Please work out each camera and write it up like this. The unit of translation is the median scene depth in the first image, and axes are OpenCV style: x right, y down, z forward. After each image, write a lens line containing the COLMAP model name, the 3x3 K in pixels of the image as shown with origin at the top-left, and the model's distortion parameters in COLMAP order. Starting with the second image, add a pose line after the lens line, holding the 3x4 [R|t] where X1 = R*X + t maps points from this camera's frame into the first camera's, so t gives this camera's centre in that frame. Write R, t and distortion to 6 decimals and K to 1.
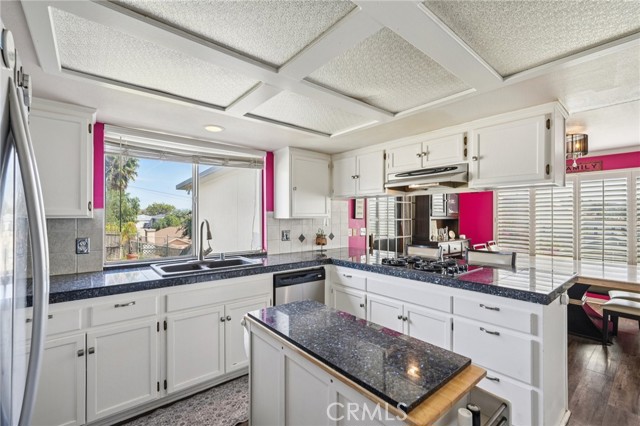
lens RADIAL K [[279.7, 0, 319.4], [0, 279.7, 216.1], [0, 0, 1]] dist [-0.001456, -0.000050]
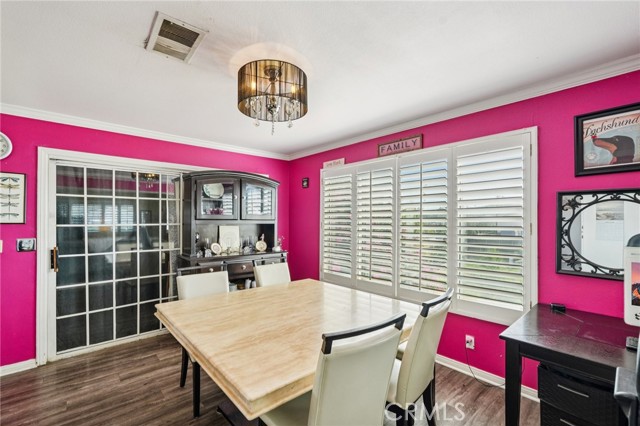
lens RADIAL K [[288.3, 0, 322.9], [0, 288.3, 221.4], [0, 0, 1]] dist [-0.002267, -0.000129]
pose [[0.999099, 0.000034, 0.042438, 1.376470], [-0.000189, 0.999993, 0.003665, 0.002985], [-0.042437, -0.003670, 0.999092, 0.639343]]
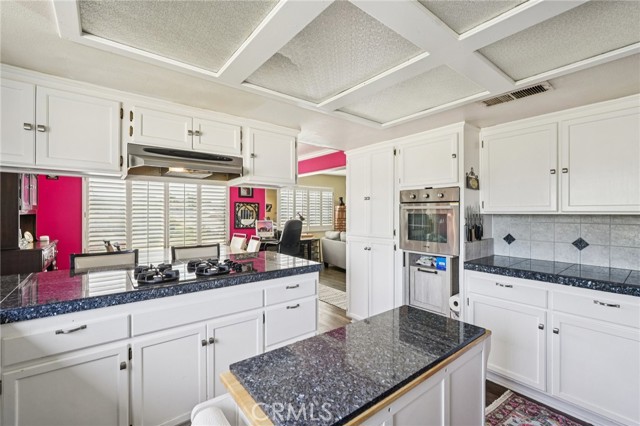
lens RADIAL K [[284.1, 0, 317.6], [0, 284.1, 211.7], [0, 0, 1]] dist [-0.003100, -0.000216]
pose [[0.027070, 0.000375, 0.999633, -0.454272], [-0.003781, 0.999993, -0.000273, 0.004967], [-0.999626, -0.003772, 0.027071, 0.648144]]
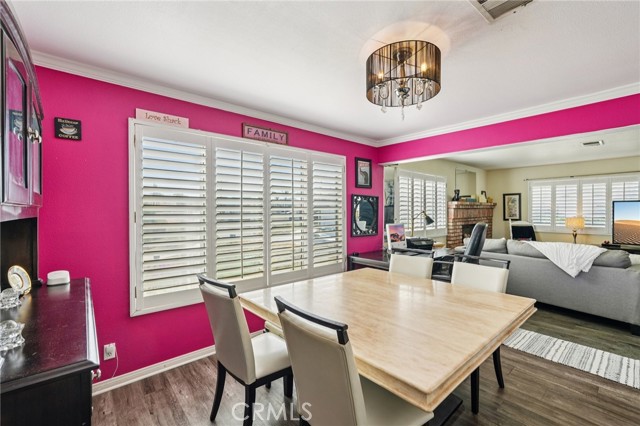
lens RADIAL K [[284.1, 0, 317.6], [0, 284.1, 211.7], [0, 0, 1]] dist [-0.003100, -0.000216]
pose [[-0.029917, -0.006059, 0.999534, 0.494510], [-0.000654, 0.999982, 0.006043, 0.007786], [-0.999552, -0.000473, -0.029921, 1.720683]]
